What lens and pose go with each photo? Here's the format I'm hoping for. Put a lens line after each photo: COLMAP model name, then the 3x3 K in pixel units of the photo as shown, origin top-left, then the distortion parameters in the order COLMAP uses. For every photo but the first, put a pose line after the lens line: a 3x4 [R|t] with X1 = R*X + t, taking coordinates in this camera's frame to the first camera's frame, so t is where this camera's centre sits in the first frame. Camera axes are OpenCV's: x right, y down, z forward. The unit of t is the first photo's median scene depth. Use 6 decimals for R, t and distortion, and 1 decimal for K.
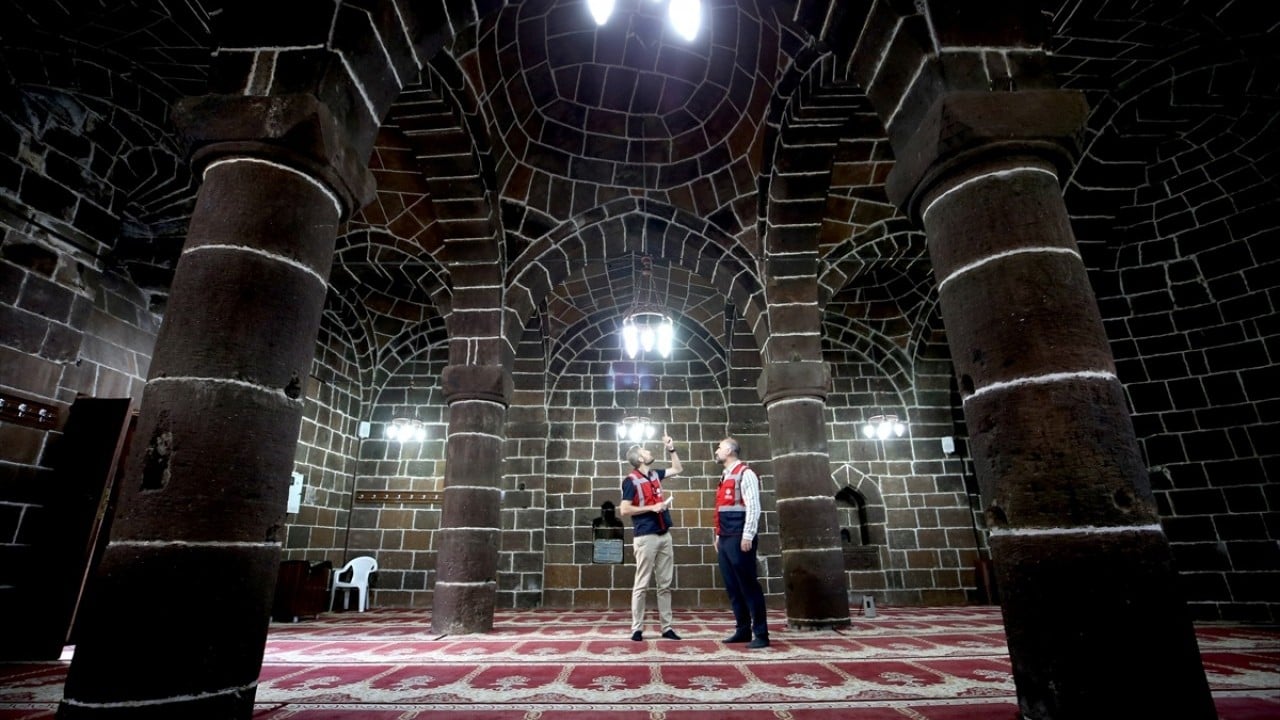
lens RADIAL K [[581.6, 0, 635.9], [0, 581.6, 359.4], [0, 0, 1]] dist [-0.045130, 0.014397]
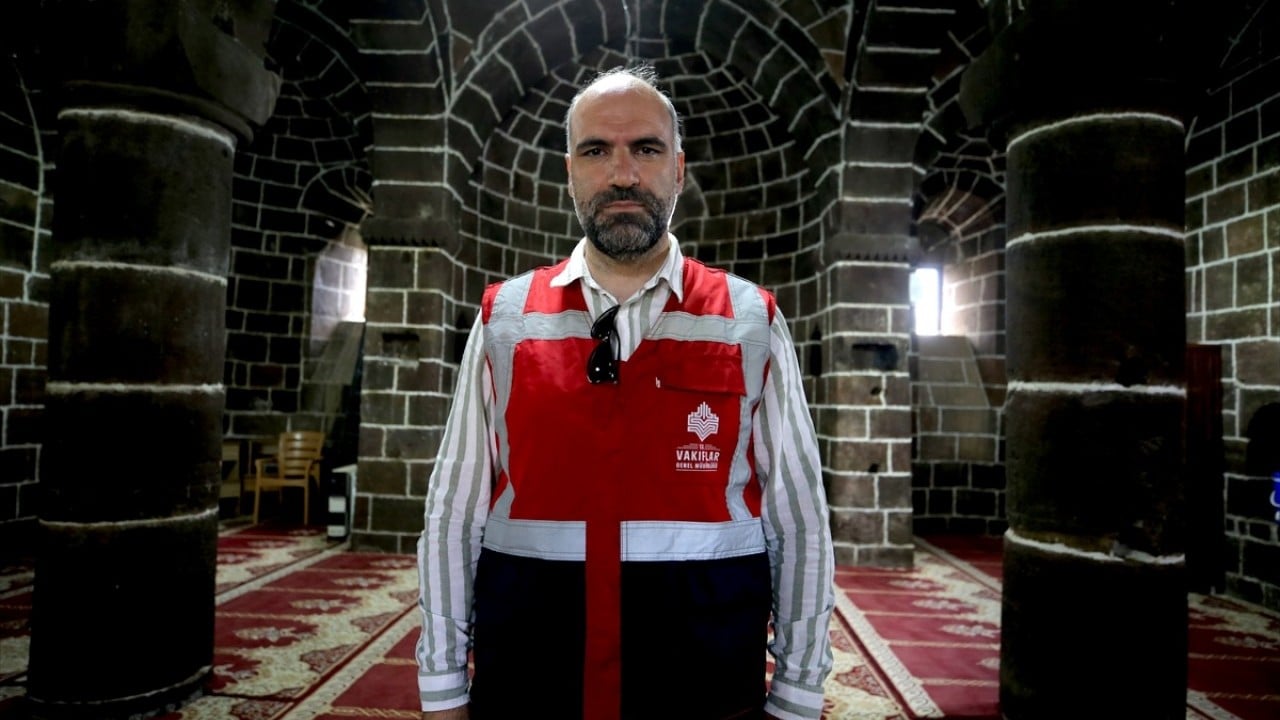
lens RADIAL K [[747.3, 0, 644.3], [0, 747.3, 357.9], [0, 0, 1]] dist [-0.027229, 0.018749]
pose [[0.030205, 0.066134, 0.997354, -0.132620], [-0.356144, 0.933034, -0.051083, 0.092694], [-0.933943, -0.353659, 0.051735, 0.467737]]
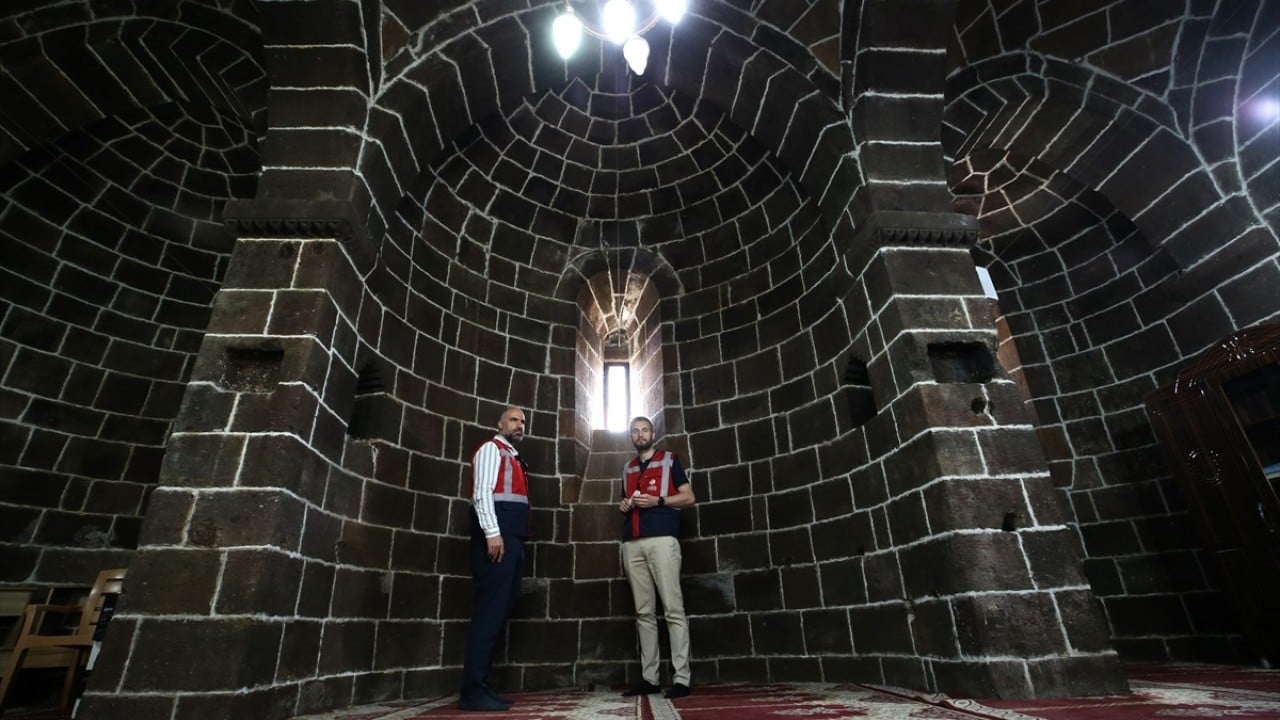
lens RADIAL K [[581.6, 0, 635.9], [0, 581.6, 359.4], [0, 0, 1]] dist [-0.045130, 0.014397]
pose [[-0.021417, 0.435558, 0.899906, 0.225503], [-0.296796, 0.856765, -0.421741, 0.196835], [-0.954701, -0.276121, 0.110922, 0.464190]]
